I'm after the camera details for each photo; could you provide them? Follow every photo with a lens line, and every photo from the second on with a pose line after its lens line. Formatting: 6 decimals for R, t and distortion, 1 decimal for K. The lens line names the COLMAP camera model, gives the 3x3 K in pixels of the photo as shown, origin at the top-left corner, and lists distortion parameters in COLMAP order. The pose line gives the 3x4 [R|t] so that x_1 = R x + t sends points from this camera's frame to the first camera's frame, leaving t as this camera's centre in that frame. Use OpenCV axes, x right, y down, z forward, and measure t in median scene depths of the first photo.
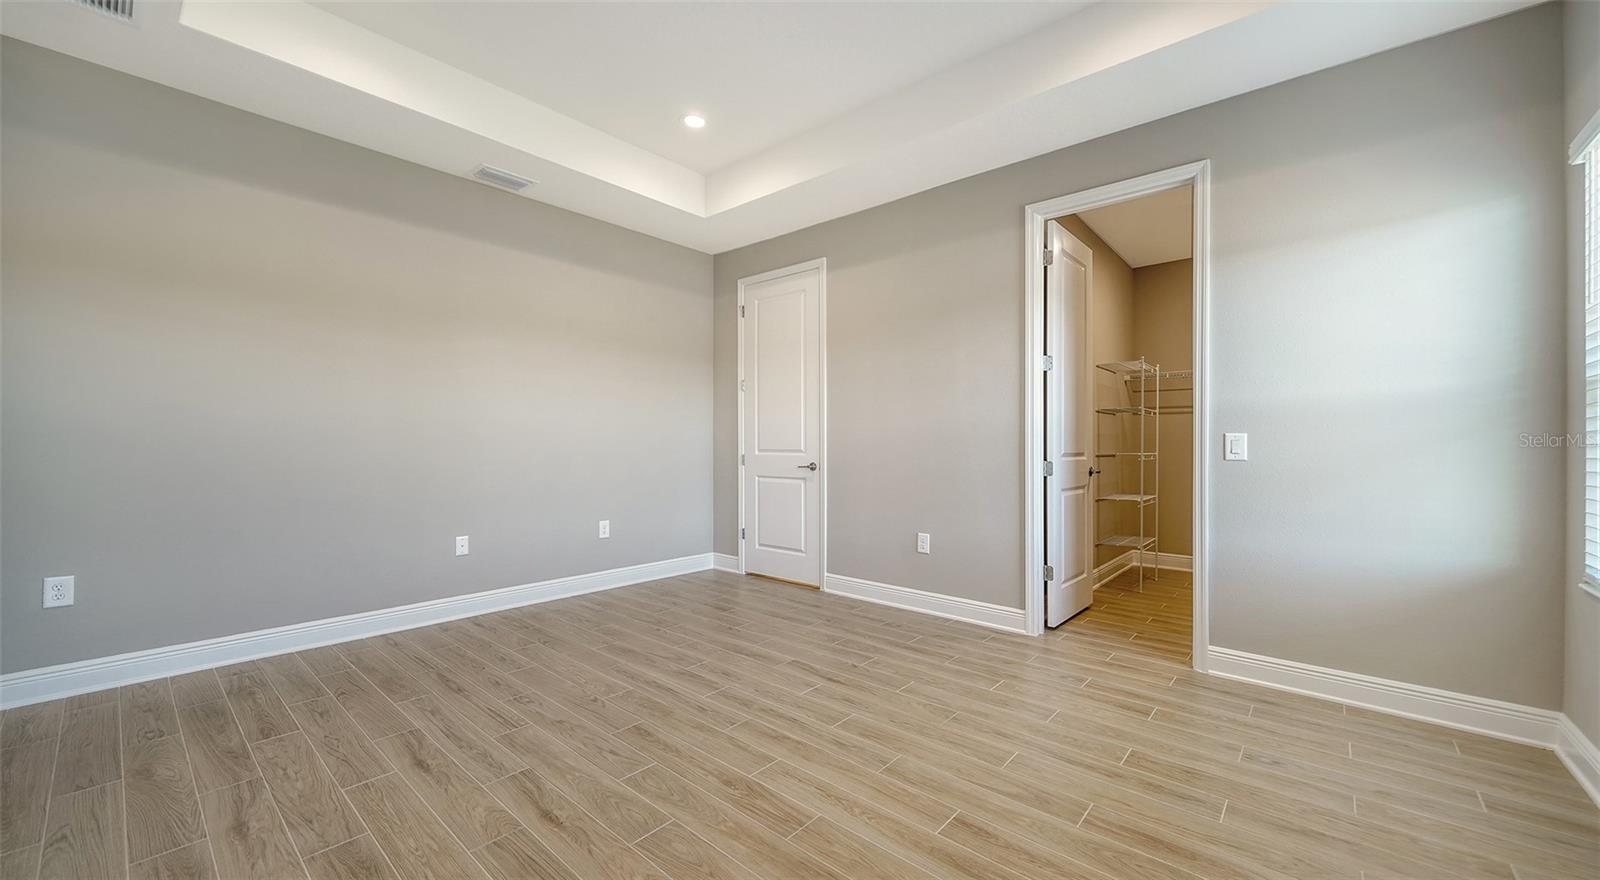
lens RADIAL K [[594.5, 0, 801.4], [0, 594.5, 431.1], [0, 0, 1]] dist [-0.000310, -0.000199]
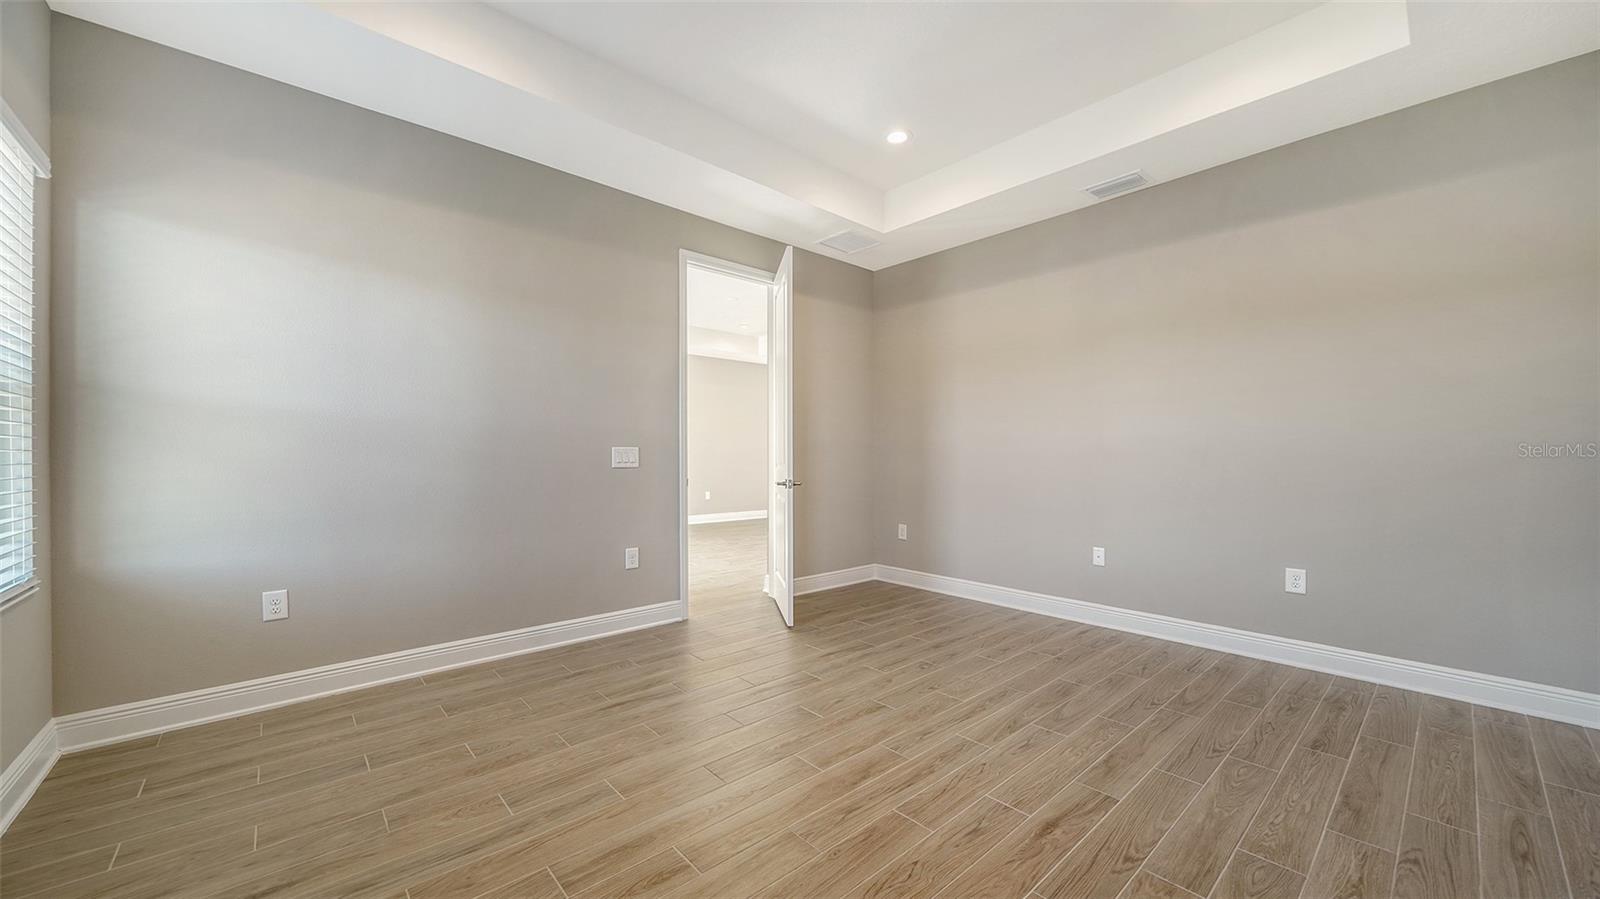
lens RADIAL K [[594.5, 0, 790.9], [0, 594.5, 459.6], [0, 0, 1]] dist [-0.000310, -0.000199]
pose [[-0.137250, -0.000067, -0.990536, 0.681484], [0.019106, 0.999814, -0.002715, 0.017966], [0.990352, -0.019298, -0.137224, 0.769539]]
